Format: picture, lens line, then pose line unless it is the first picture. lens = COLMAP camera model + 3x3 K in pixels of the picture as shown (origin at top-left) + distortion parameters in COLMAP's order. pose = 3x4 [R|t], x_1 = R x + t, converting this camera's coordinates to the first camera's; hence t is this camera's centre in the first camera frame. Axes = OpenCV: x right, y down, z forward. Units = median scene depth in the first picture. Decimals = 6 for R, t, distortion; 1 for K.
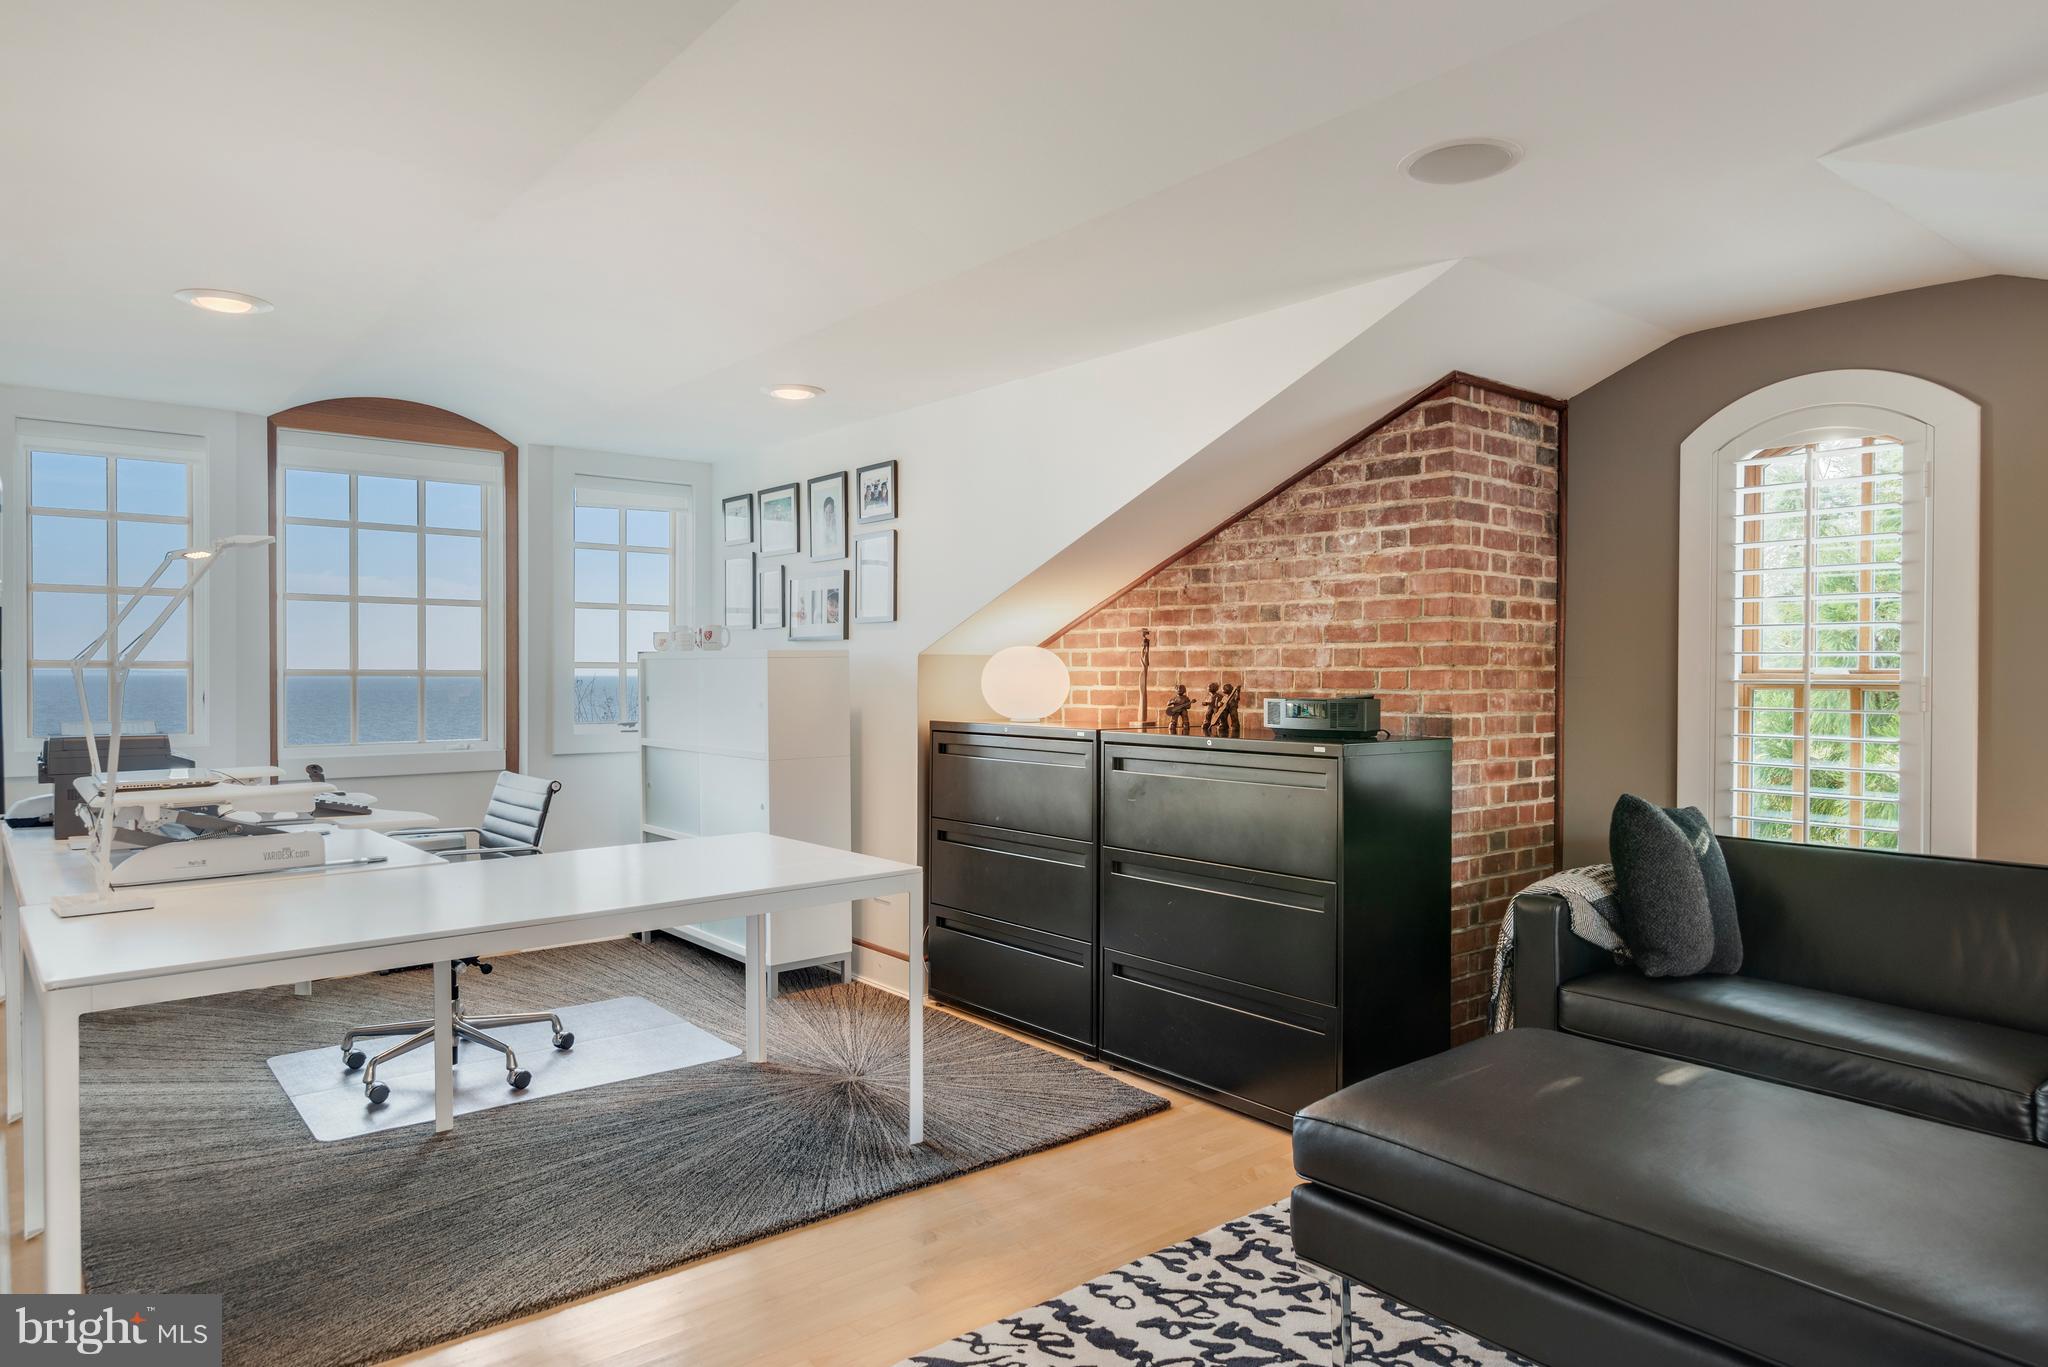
lens RADIAL K [[1264.9, 0, 1023.3], [0, 1264.9, 684.7], [0, 0, 1]] dist [0.003003, 0.000554]
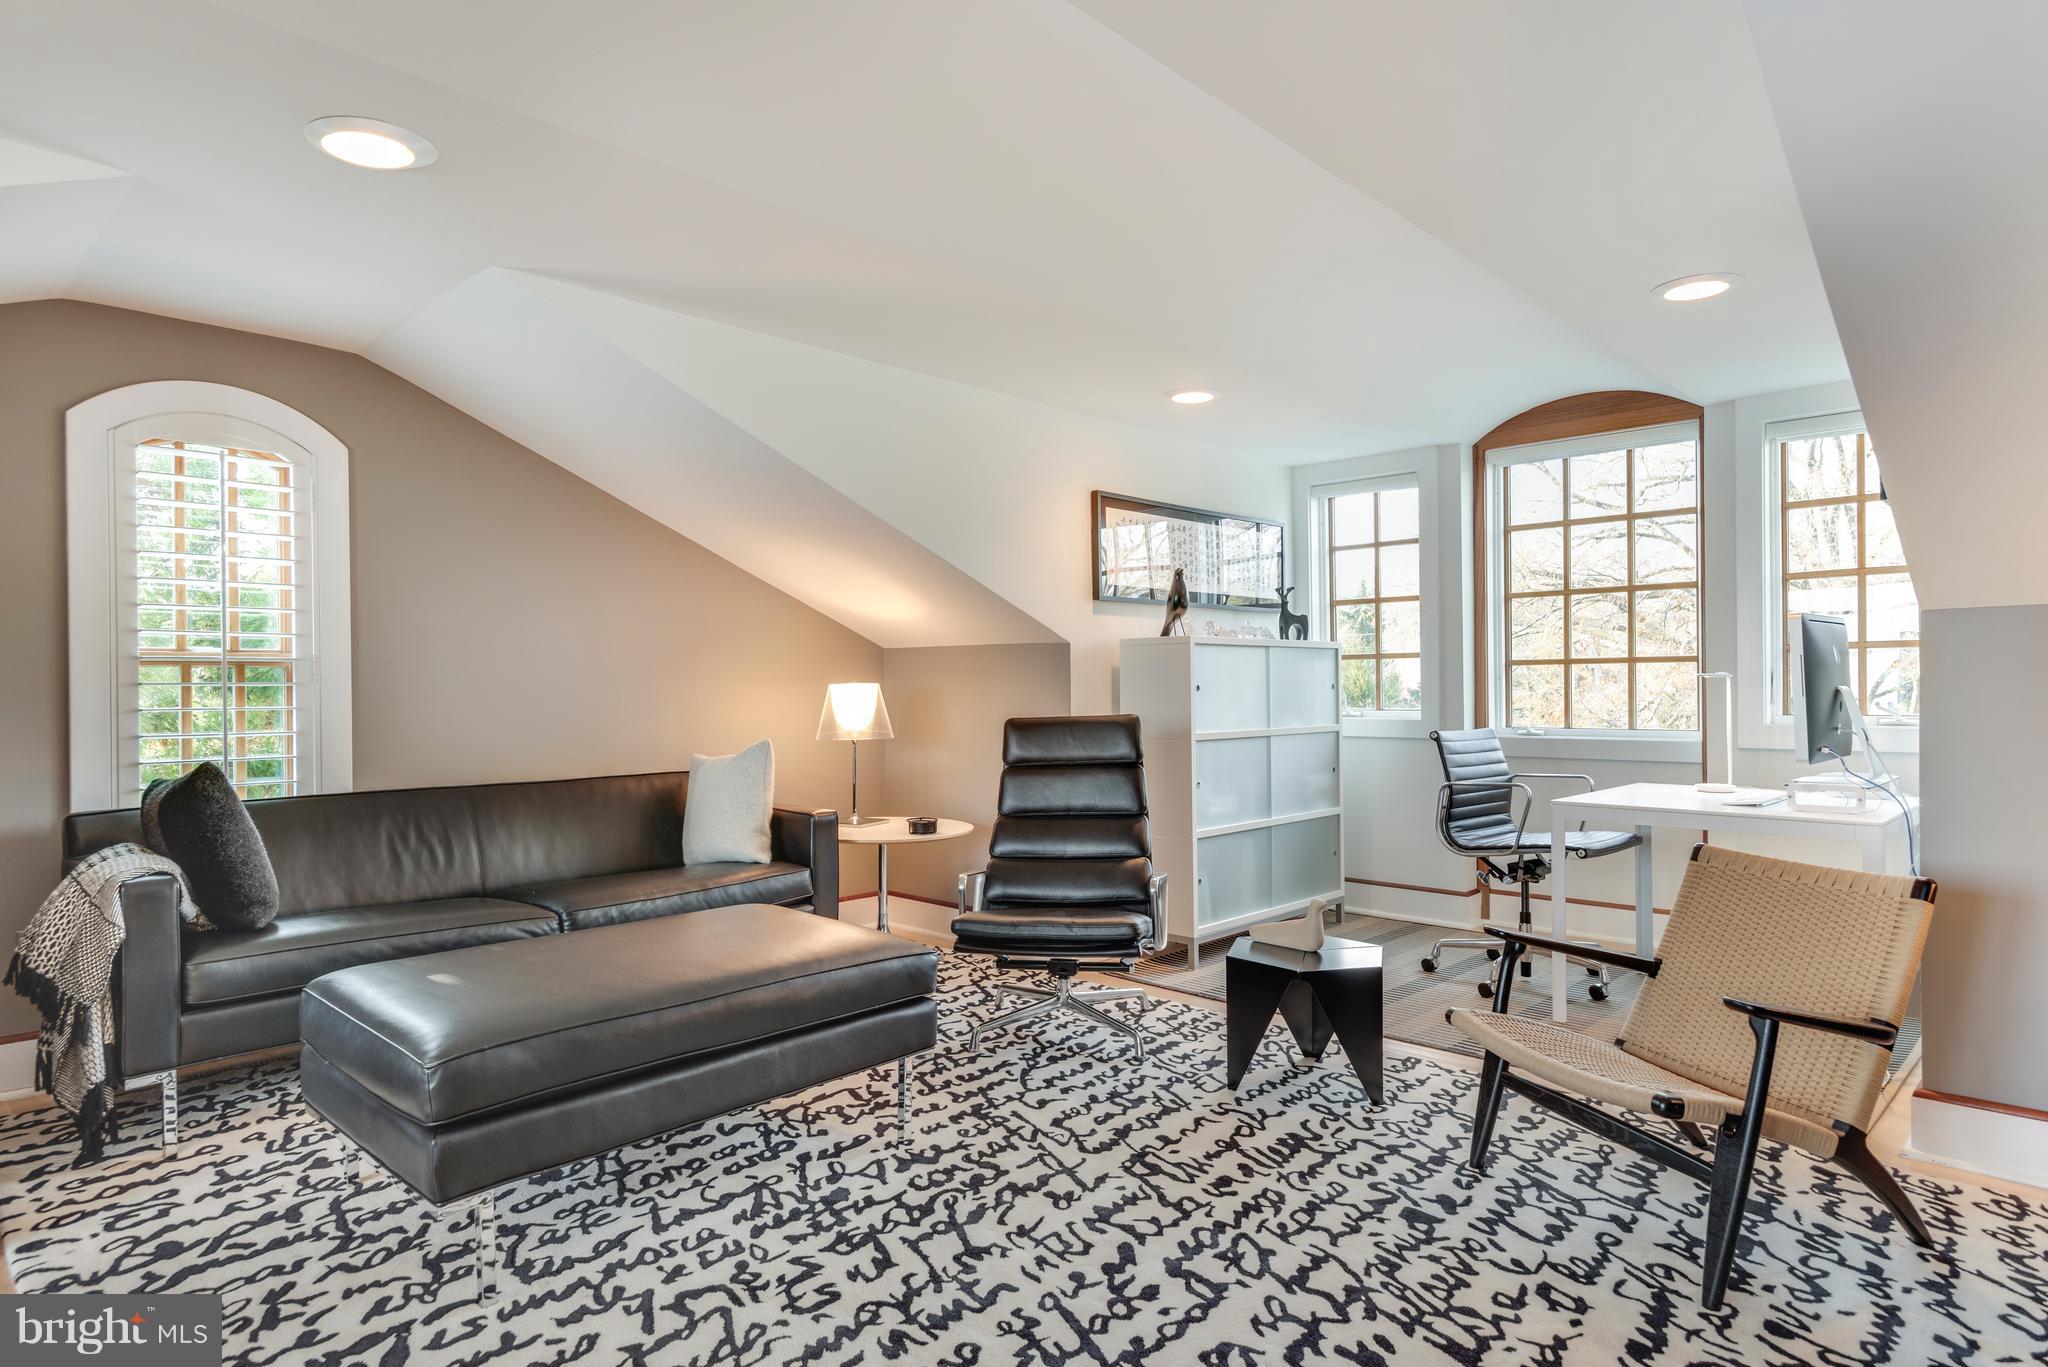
lens RADIAL K [[1171.3, 0, 1022.5], [0, 1171.3, 678.3], [0, 0, 1]] dist [0.000634, -0.000155]
pose [[-0.137617, -0.004028, 0.990477, -0.496211], [0.006410, 0.999967, 0.004957, 0.015073], [-0.990465, 0.007031, -0.137587, 0.422621]]
